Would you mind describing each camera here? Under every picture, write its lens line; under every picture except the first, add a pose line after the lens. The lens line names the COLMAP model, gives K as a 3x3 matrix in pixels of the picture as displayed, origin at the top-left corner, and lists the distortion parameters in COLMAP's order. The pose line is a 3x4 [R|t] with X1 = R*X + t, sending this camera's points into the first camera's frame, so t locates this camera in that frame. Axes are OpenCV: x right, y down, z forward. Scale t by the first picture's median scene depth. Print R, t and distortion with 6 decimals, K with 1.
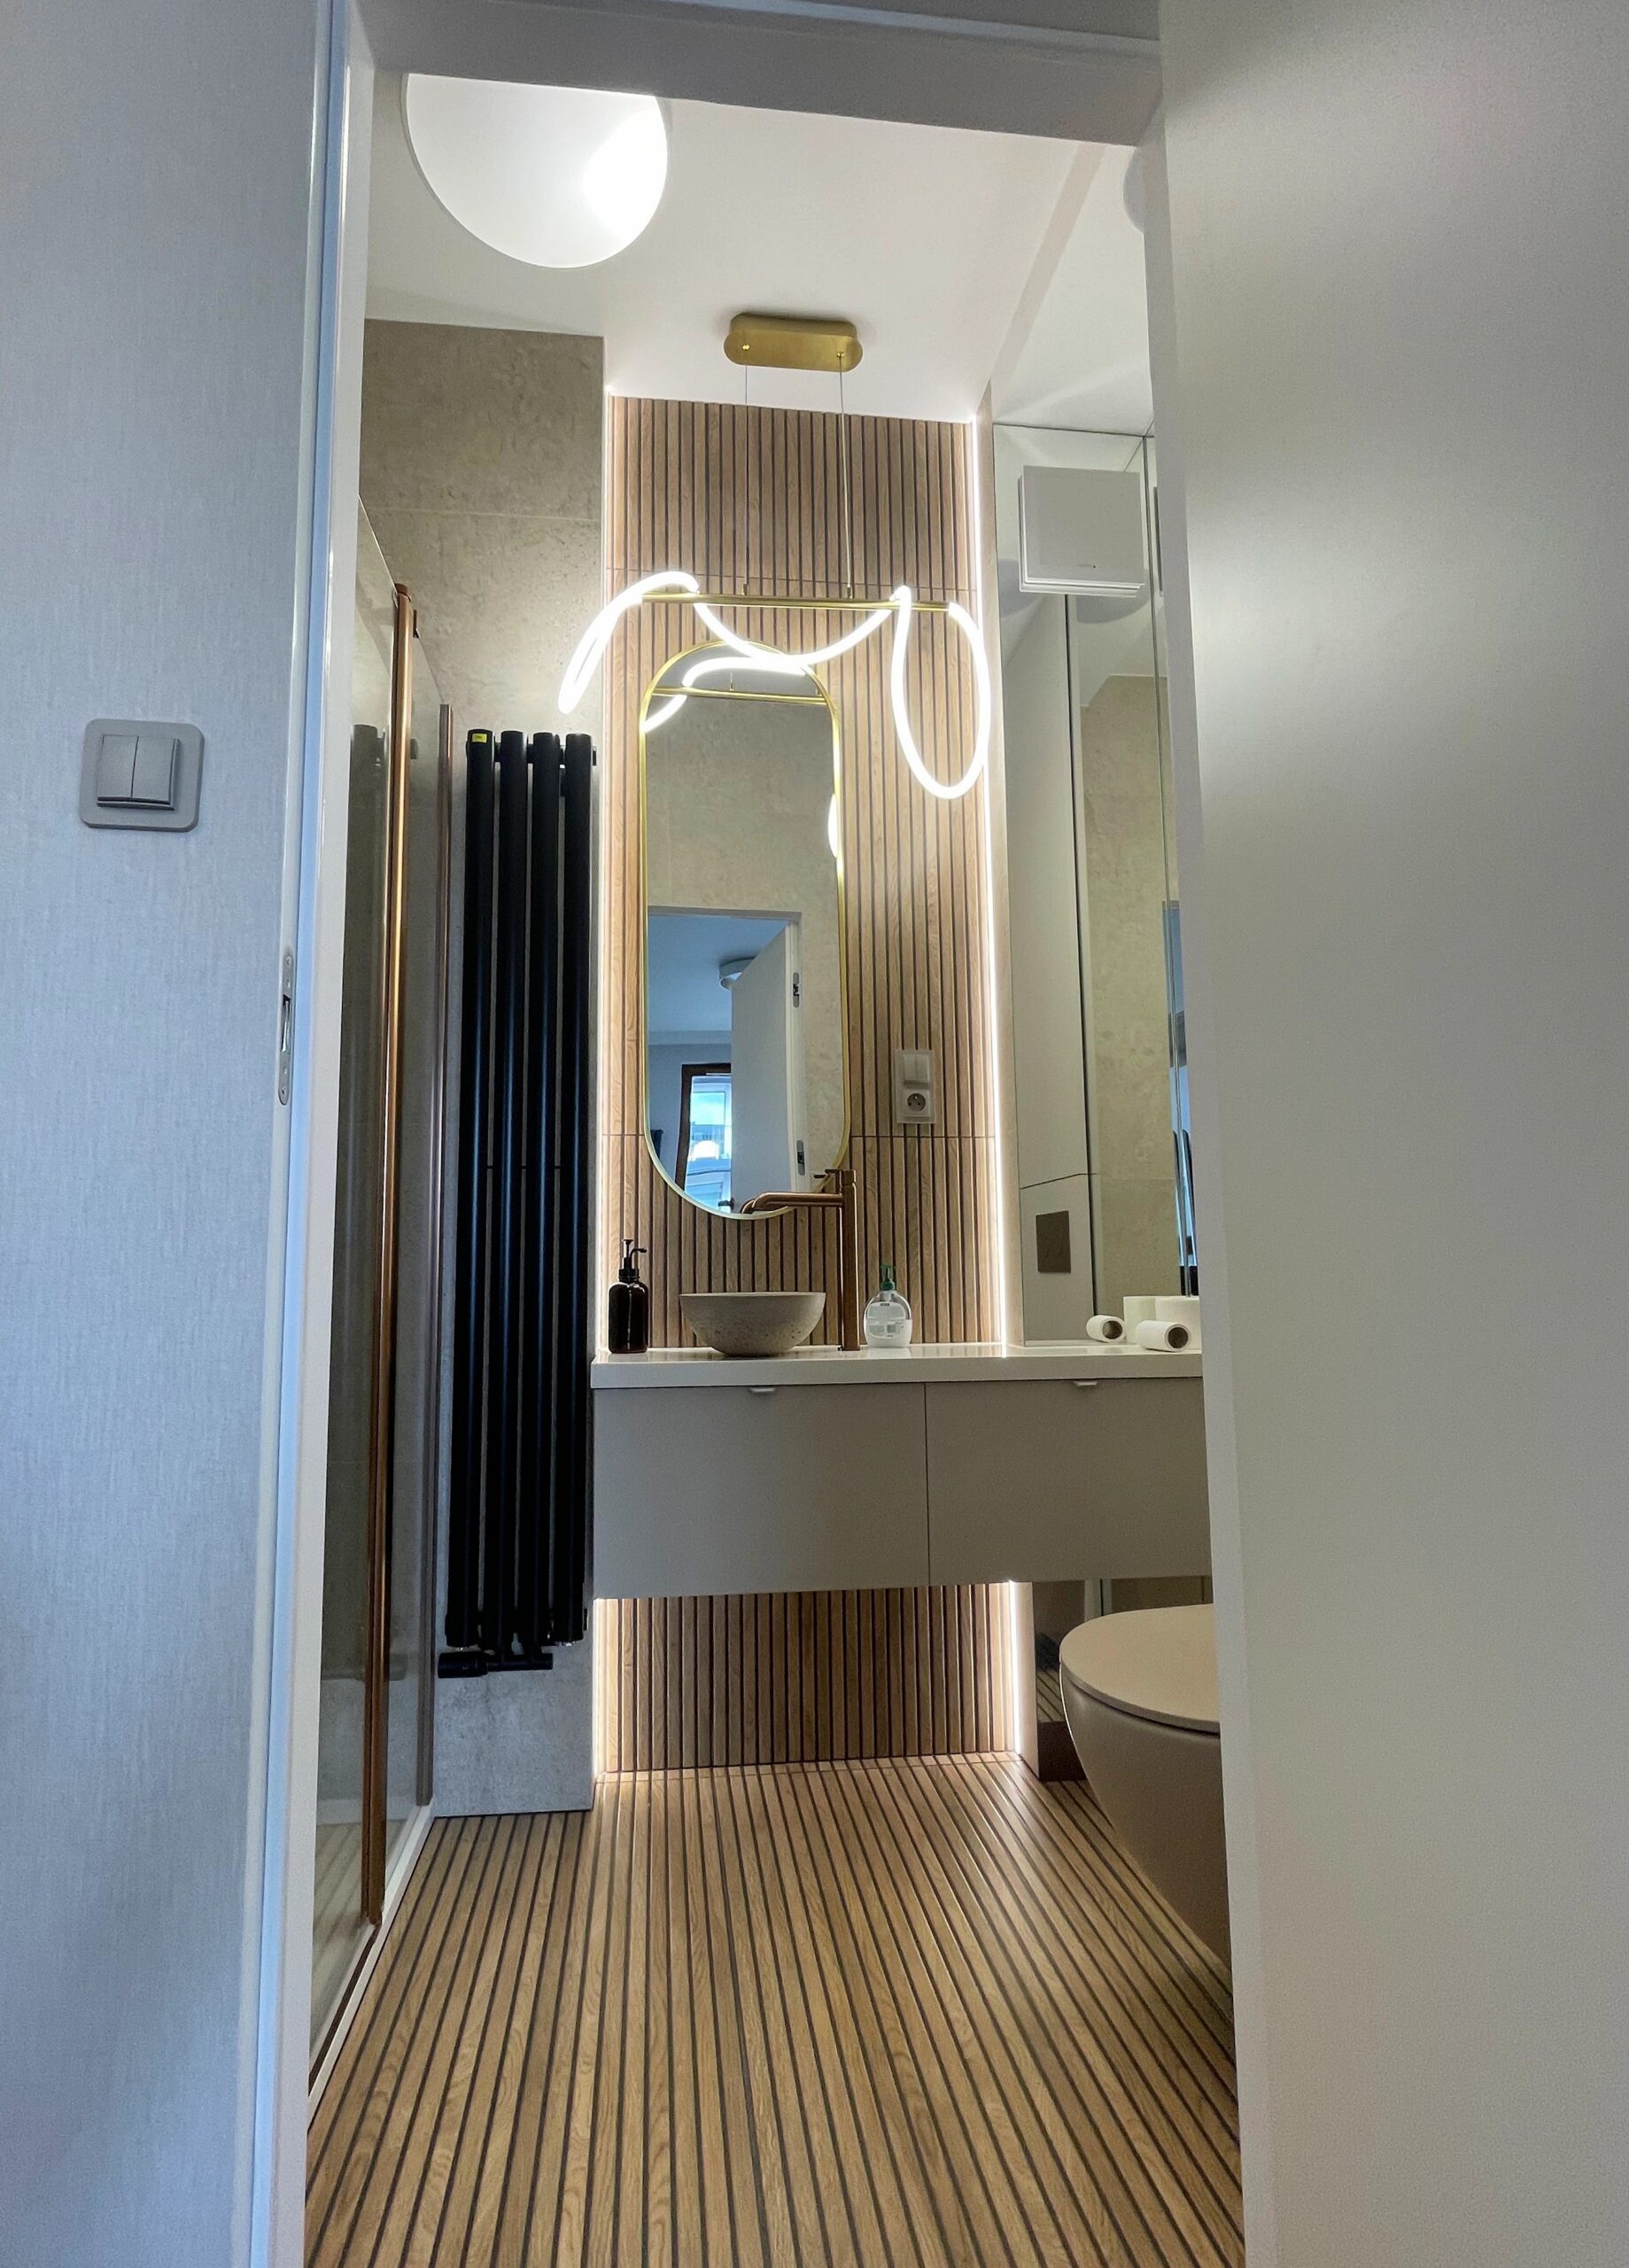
lens RADIAL K [[1031.6, 0, 747.7], [0, 1031.6, 1170.0], [0, 0, 1]] dist [-0.016758, 0.010004]
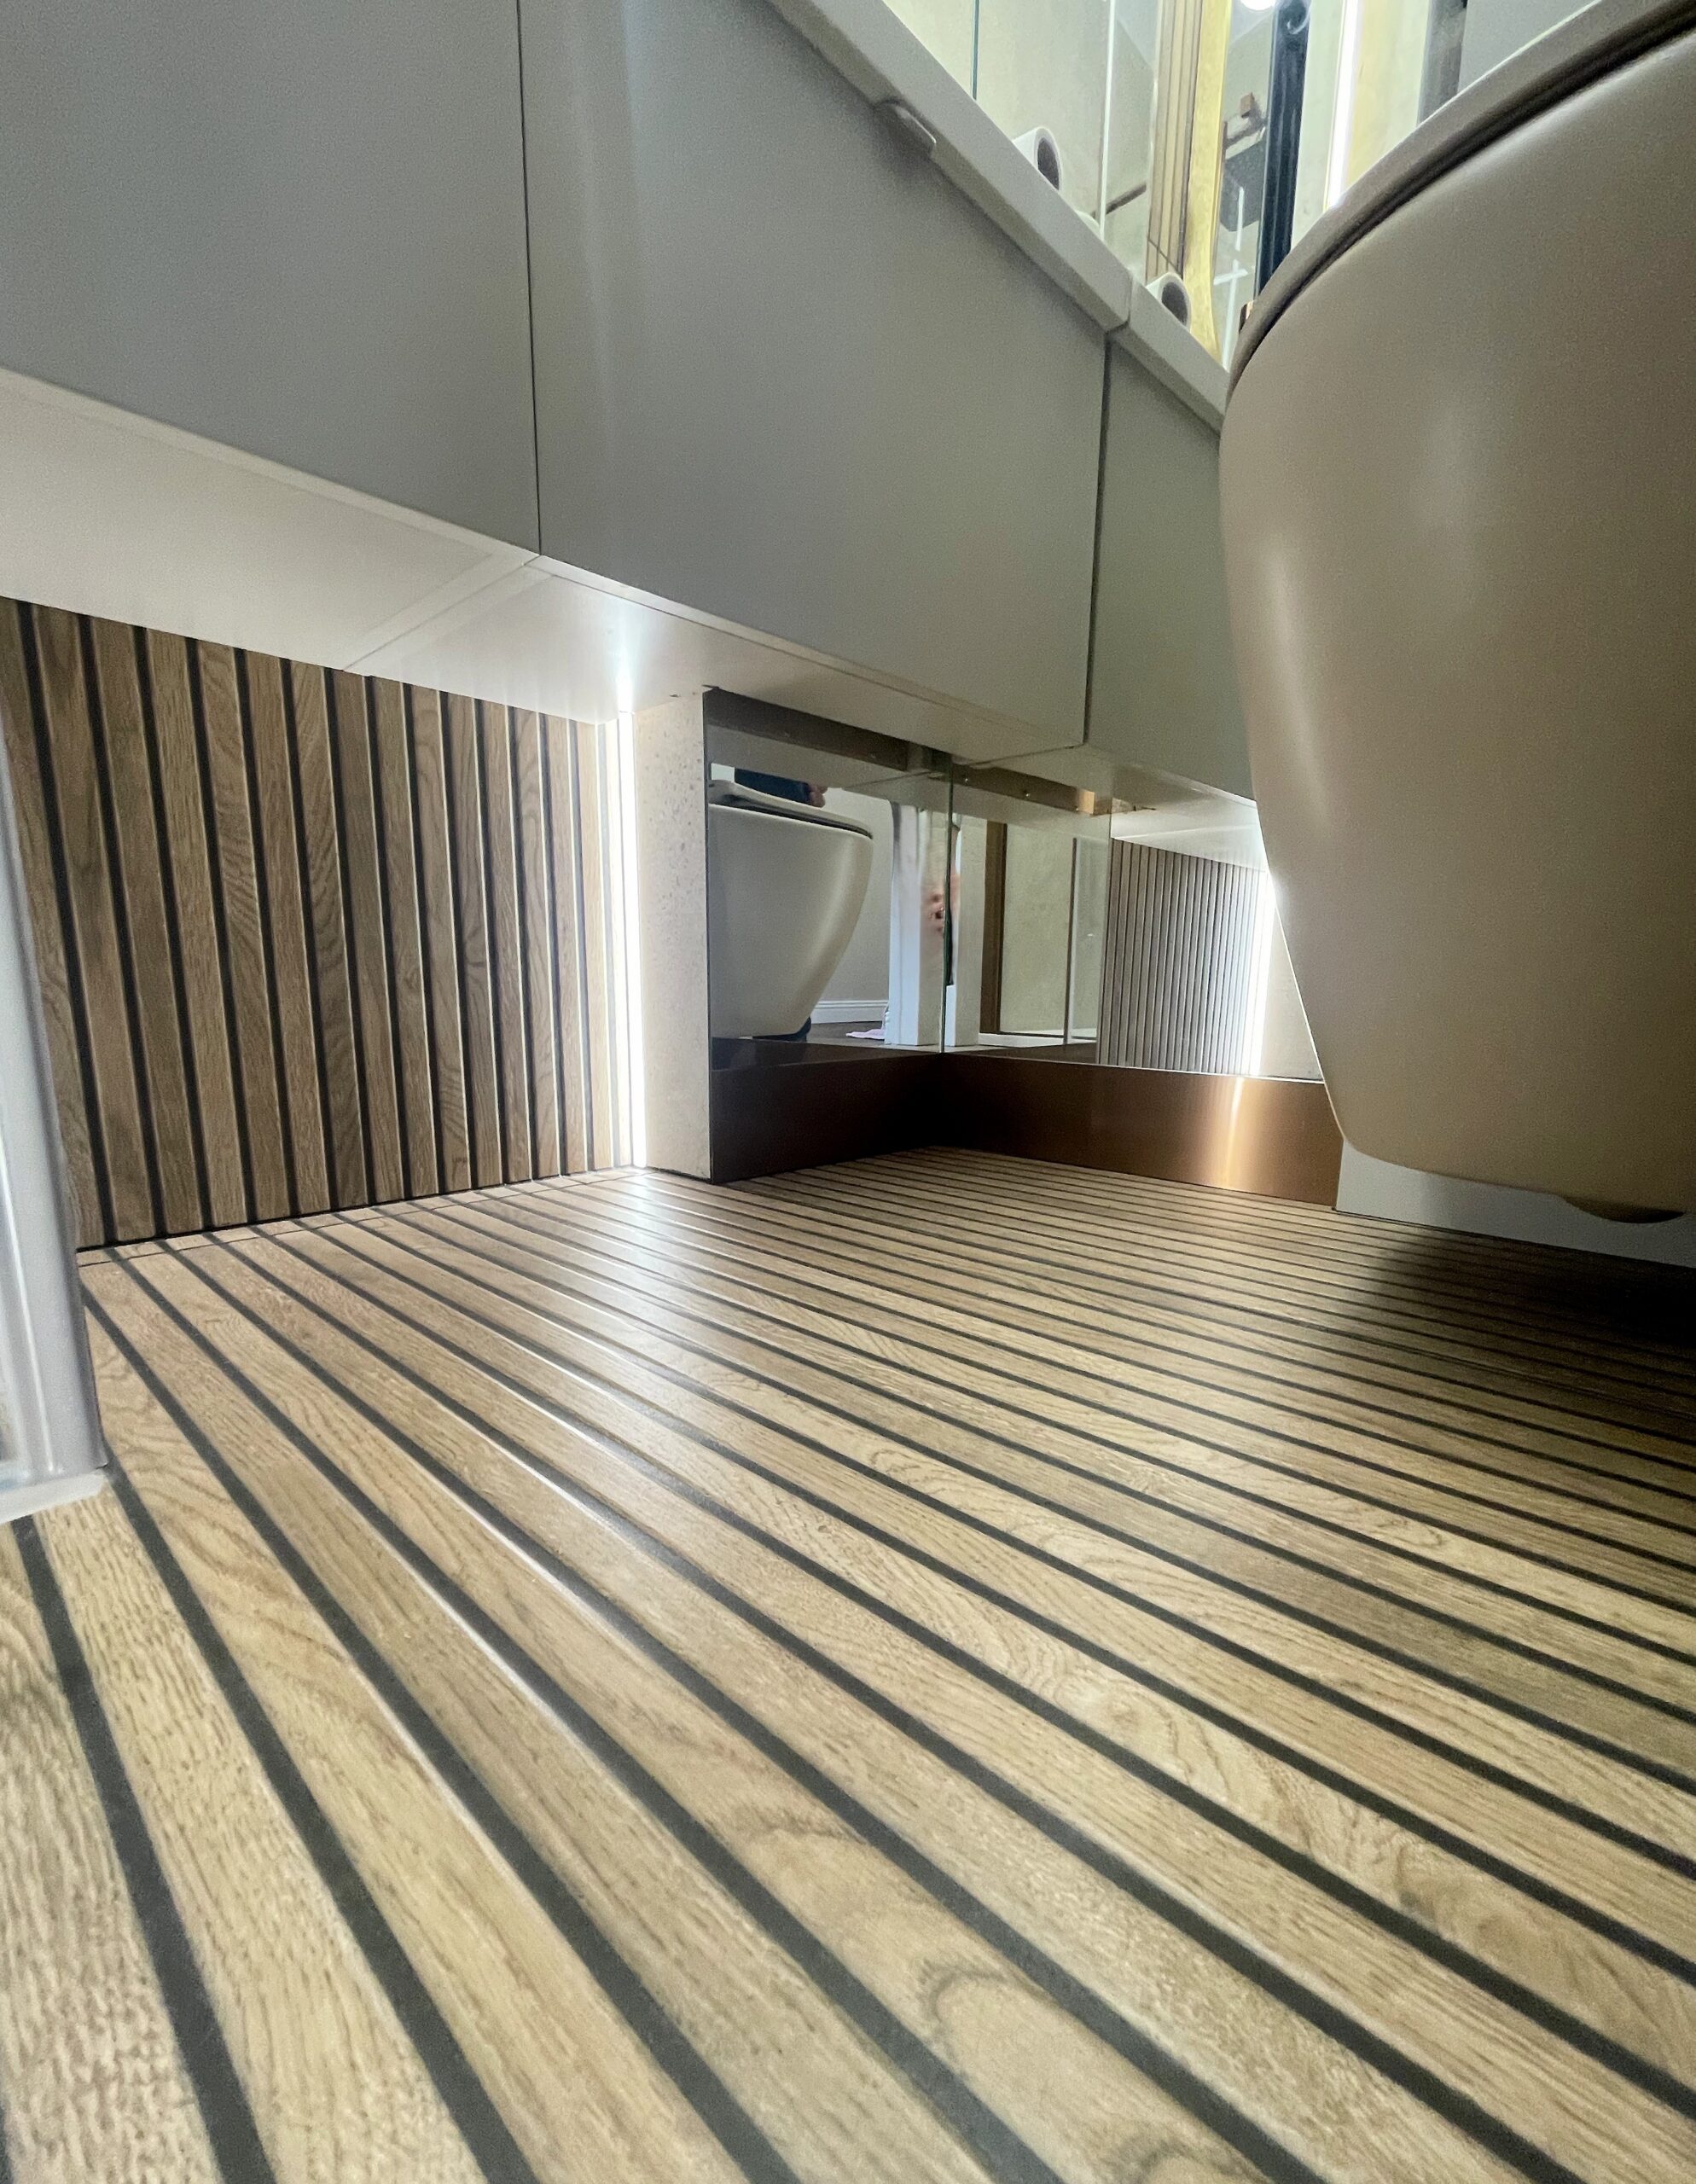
lens RADIAL K [[960.3, 0, 843.1], [0, 960.3, 1168.4], [0, 0, 1]] dist [-0.013118, -0.000005]
pose [[0.756766, -0.110734, 0.644239, 0.037660], [-0.080235, 0.962360, 0.259664, 0.480347], [-0.648743, -0.248196, 0.719397, 0.654658]]
